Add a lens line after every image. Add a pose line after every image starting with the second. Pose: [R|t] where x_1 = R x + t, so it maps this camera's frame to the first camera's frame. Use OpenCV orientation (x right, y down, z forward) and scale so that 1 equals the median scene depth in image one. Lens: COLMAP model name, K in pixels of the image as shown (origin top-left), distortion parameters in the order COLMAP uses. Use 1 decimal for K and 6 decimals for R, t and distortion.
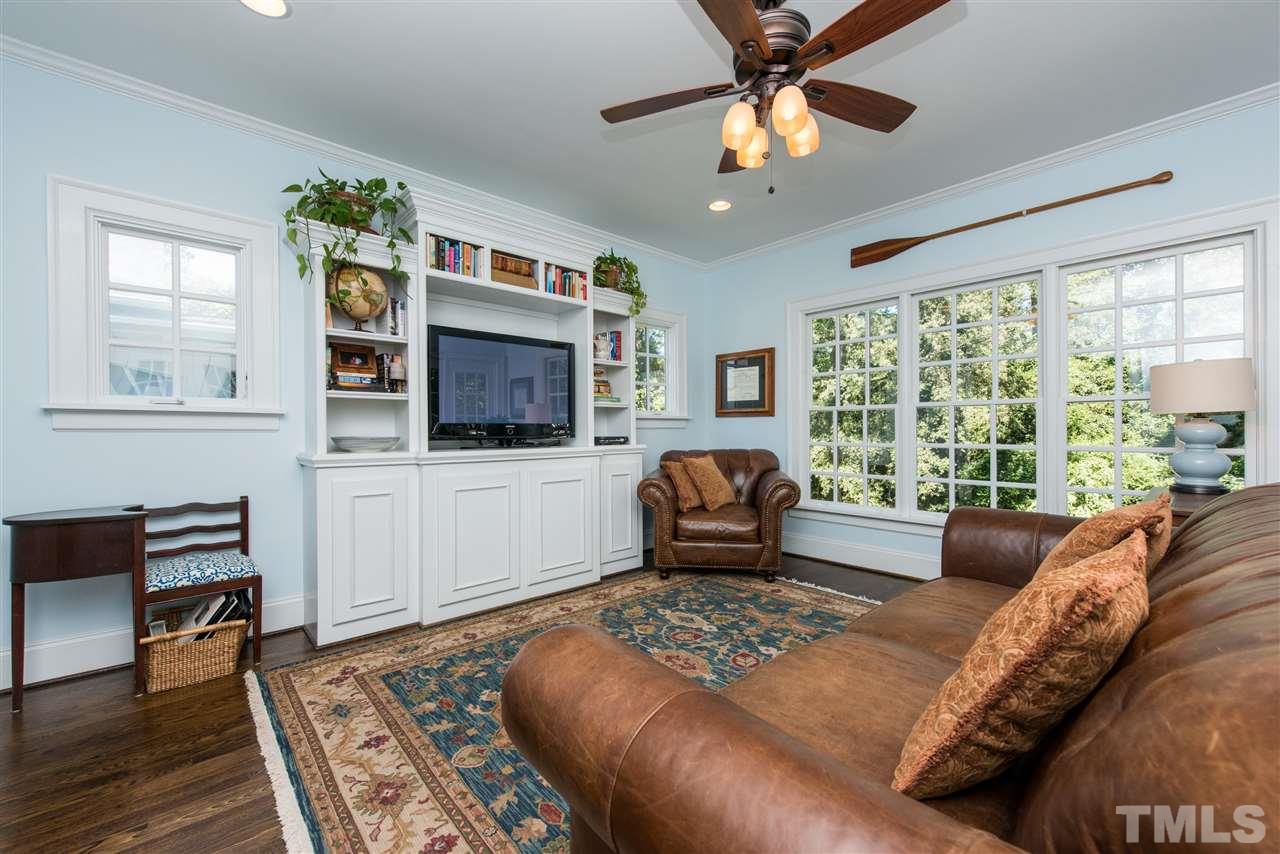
lens RADIAL K [[506.5, 0, 638.2], [0, 506.5, 433.1], [0, 0, 1]] dist [0.001943, -0.000040]
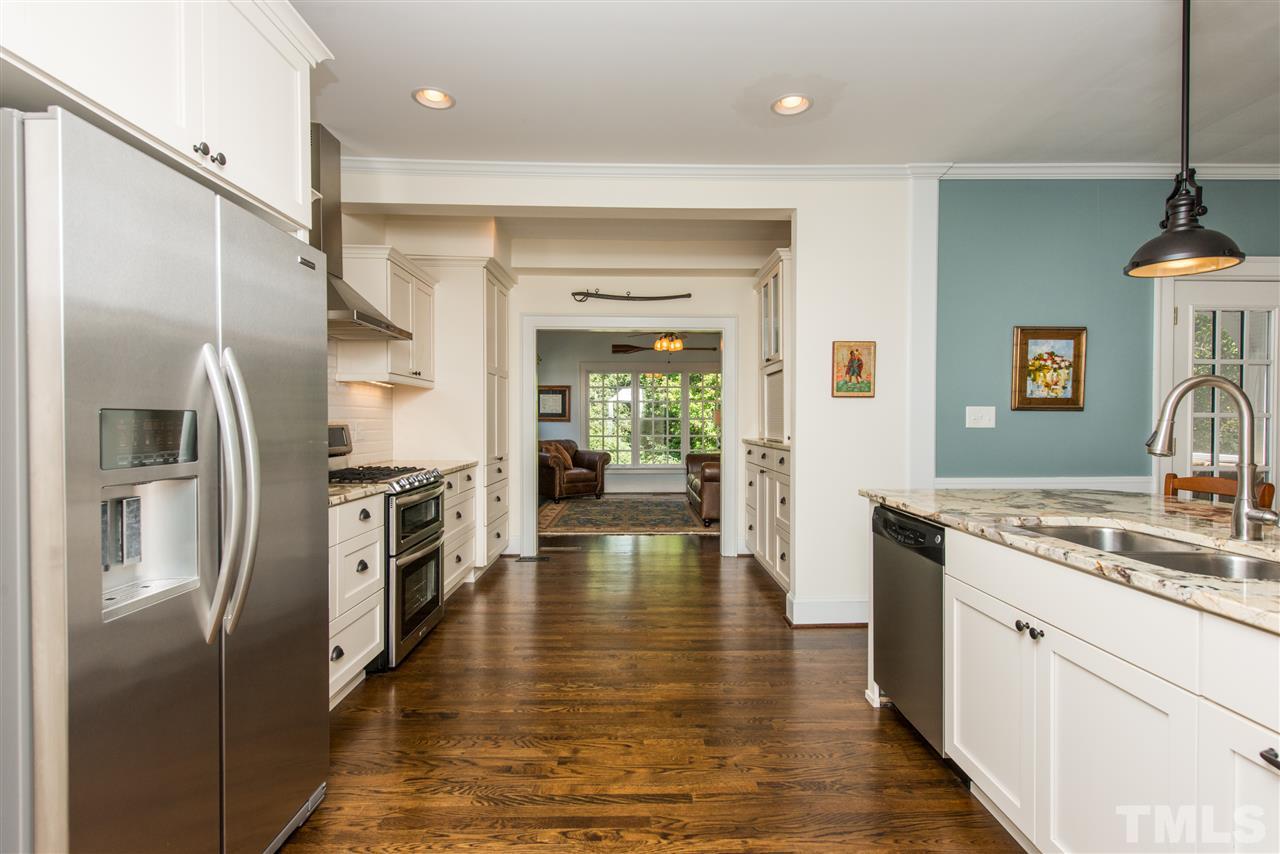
lens RADIAL K [[596.2, 0, 636.2], [0, 596.2, 430.1], [0, 0, 1]] dist [0.001958, -0.000188]
pose [[0.656225, -0.002989, 0.754560, -1.847797], [0.000172, 0.999993, 0.003812, -0.016463], [-0.754566, -0.002372, 0.656220, -0.953285]]
